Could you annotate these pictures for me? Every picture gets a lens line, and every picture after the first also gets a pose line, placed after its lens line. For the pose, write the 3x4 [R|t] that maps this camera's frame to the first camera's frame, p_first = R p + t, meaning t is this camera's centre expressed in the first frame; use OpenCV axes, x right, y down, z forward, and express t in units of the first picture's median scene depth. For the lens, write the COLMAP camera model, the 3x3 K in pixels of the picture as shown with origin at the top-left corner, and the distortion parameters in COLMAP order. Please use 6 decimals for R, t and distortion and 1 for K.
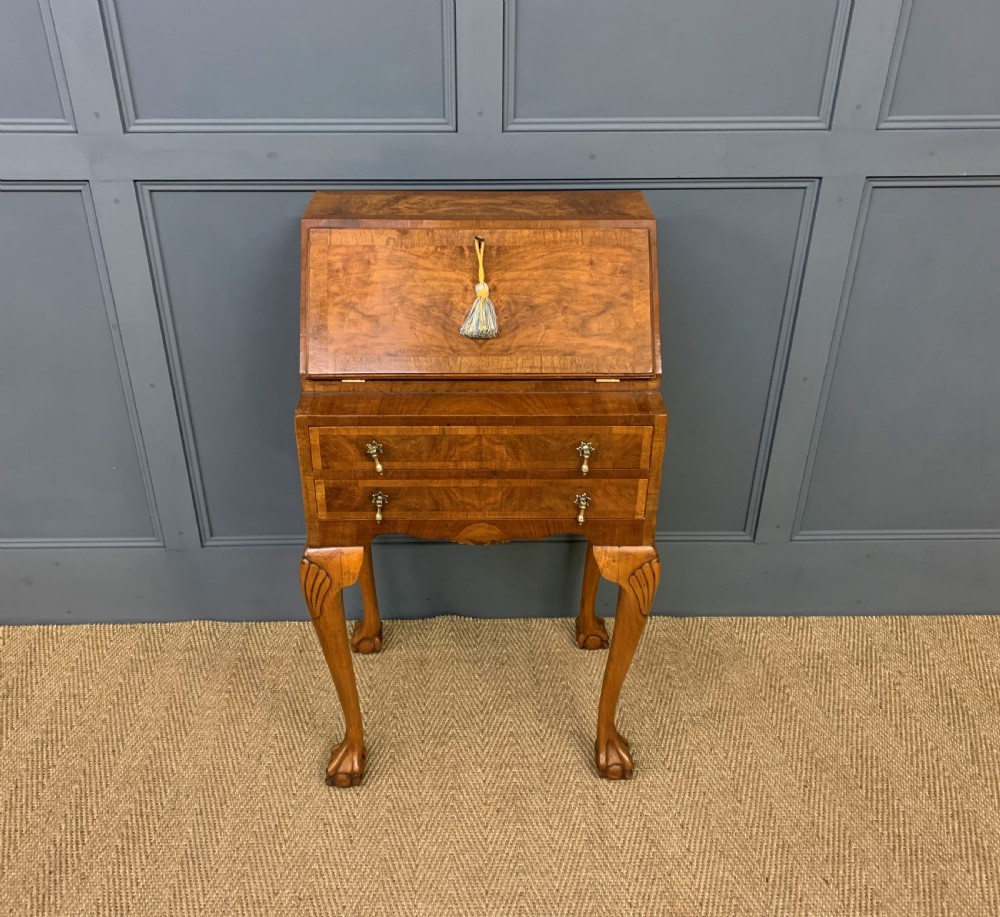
lens RADIAL K [[937.8, 0, 479.0], [0, 937.8, 453.9], [0, 0, 1]] dist [0.016785, -0.001218]
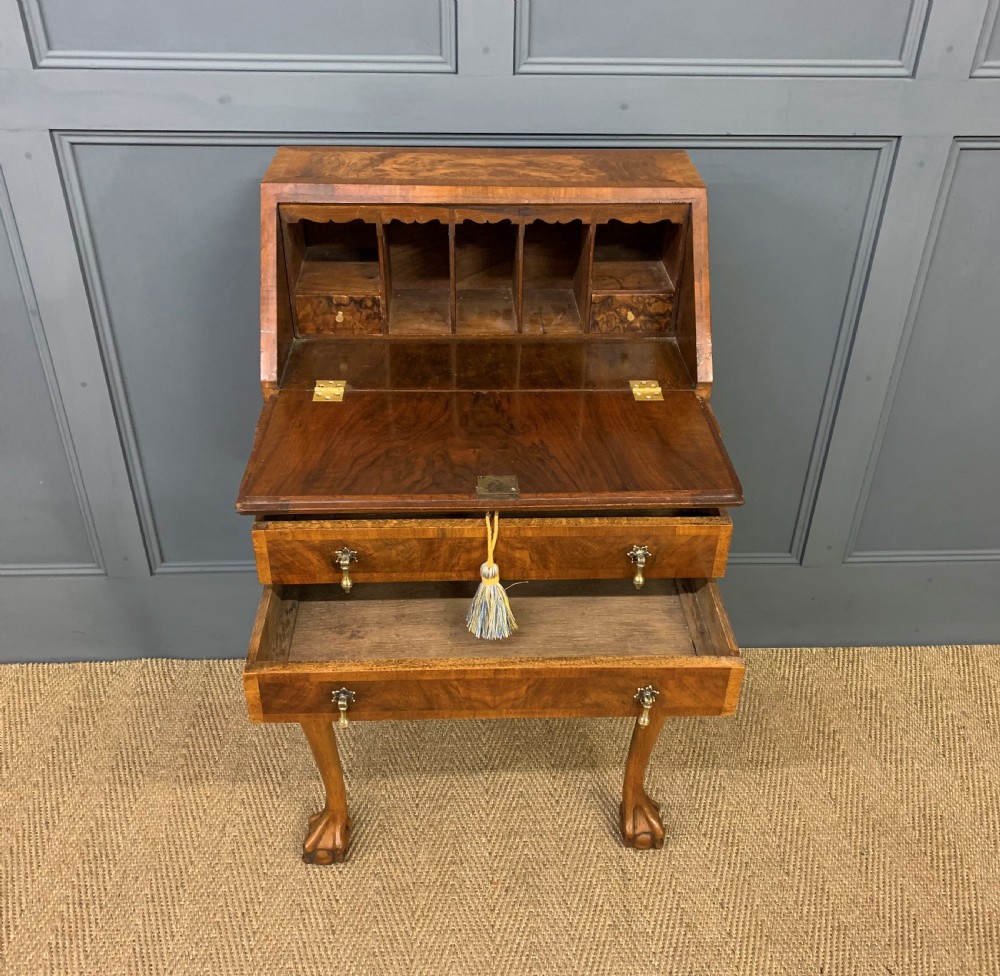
lens RADIAL K [[1007.4, 0, 511.0], [0, 1007.4, 488.1], [0, 0, 1]] dist [0.004287, 0.018479]
pose [[0.999218, -0.001881, 0.039493, -0.011490], [-0.000476, 0.998223, 0.059592, -0.038458], [-0.039535, -0.059565, 0.997441, 0.113295]]
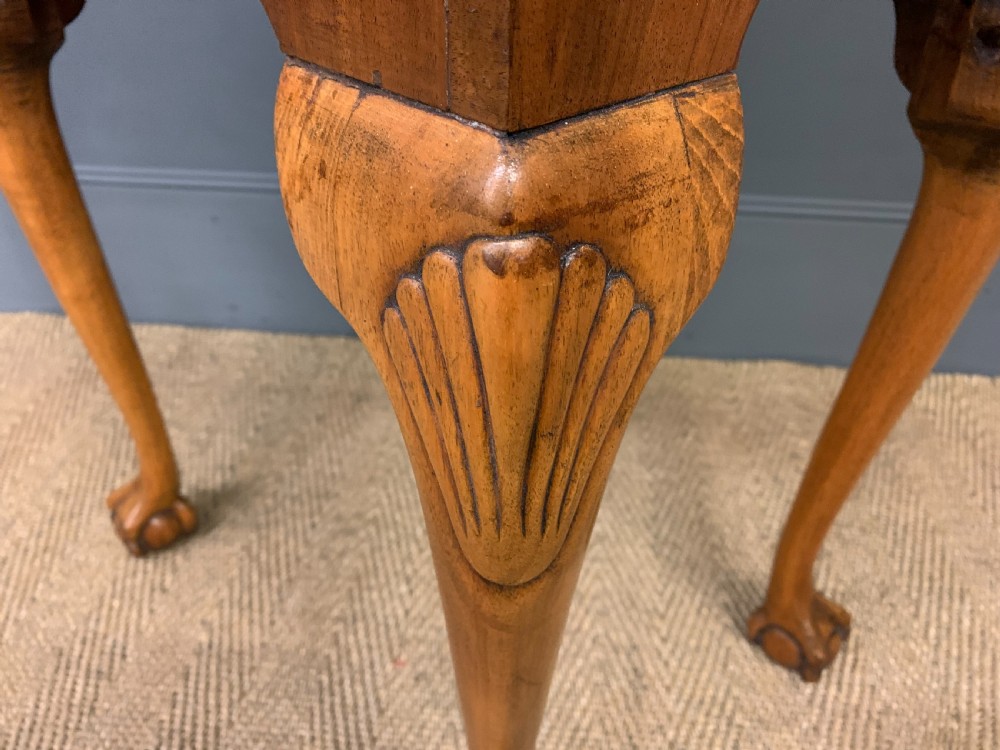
lens RADIAL K [[781.2, 0, 500.0], [0, 781.2, 375.0], [0, 0, 1]] dist [-0.008628, 0.003224]
pose [[0.991637, 0.073949, -0.105767, 0.092058], [-0.065815, 0.994745, 0.078431, 0.198174], [0.111011, -0.070814, 0.991293, 0.637340]]
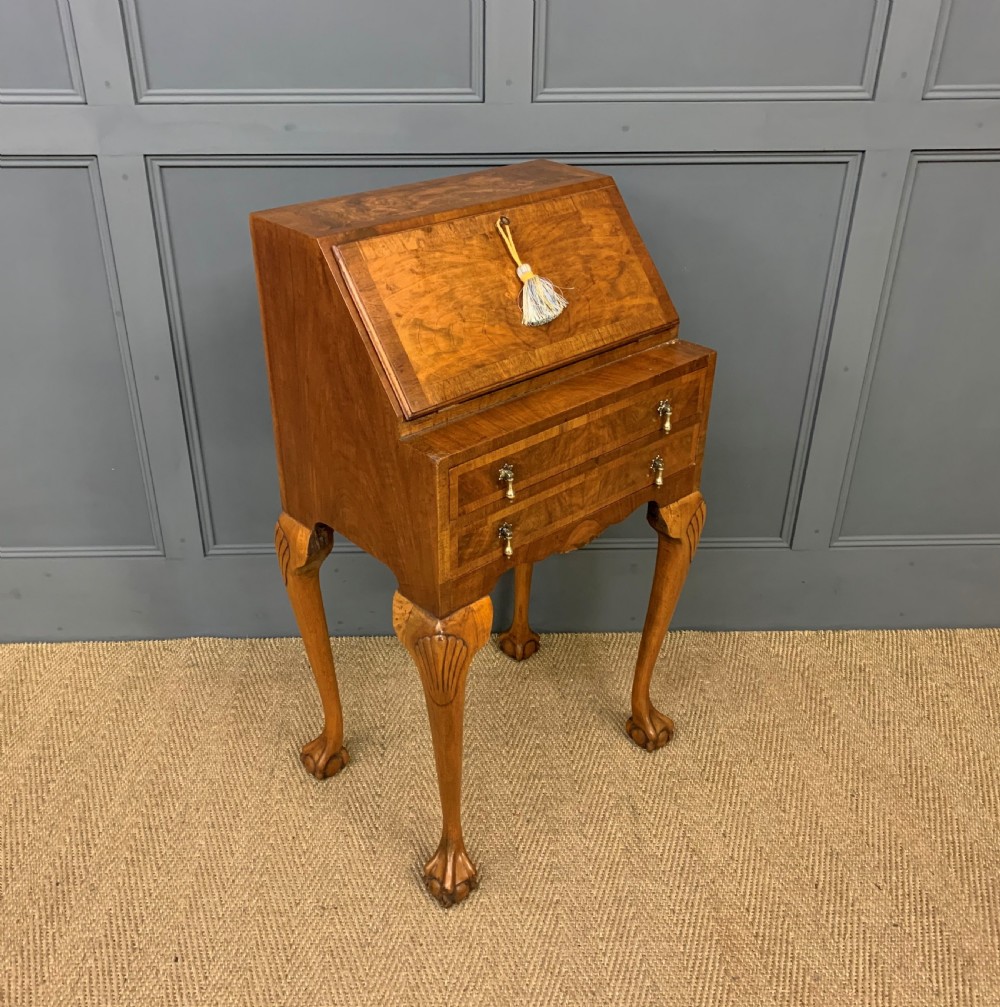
lens RADIAL K [[1030.1, 0, 466.0], [0, 1030.1, 501.9], [0, 0, 1]] dist [0.022224, -0.014318]
pose [[0.999966, -0.004629, 0.006835, -0.048505], [0.004735, 0.999868, -0.015574, 0.075948], [-0.006762, 0.015605, 0.999855, -0.040758]]
